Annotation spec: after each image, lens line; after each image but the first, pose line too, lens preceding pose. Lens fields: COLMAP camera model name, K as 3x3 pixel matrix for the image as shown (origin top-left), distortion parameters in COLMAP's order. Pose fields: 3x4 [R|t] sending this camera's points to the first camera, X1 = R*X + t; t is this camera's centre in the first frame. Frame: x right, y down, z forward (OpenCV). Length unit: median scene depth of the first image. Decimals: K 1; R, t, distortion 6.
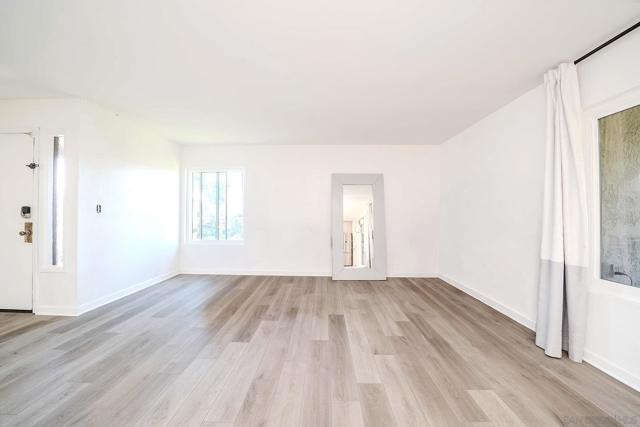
lens RADIAL K [[226.8, 0, 320.1], [0, 226.8, 212.3], [0, 0, 1]] dist [-0.003781, 0.000021]
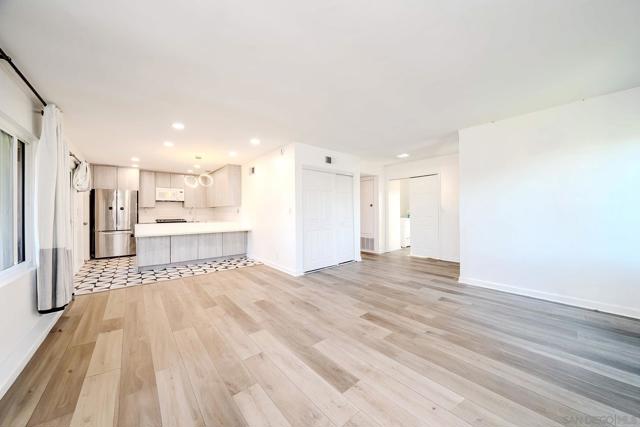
lens RADIAL K [[226.8, 0, 321.3], [0, 226.8, 214.4], [0, 0, 1]] dist [-0.003781, 0.000021]
pose [[-0.744228, 0.008143, -0.667876, 0.693693], [0.008547, 0.999960, 0.002667, 0.015077], [0.667871, -0.003723, -0.744267, 1.885946]]
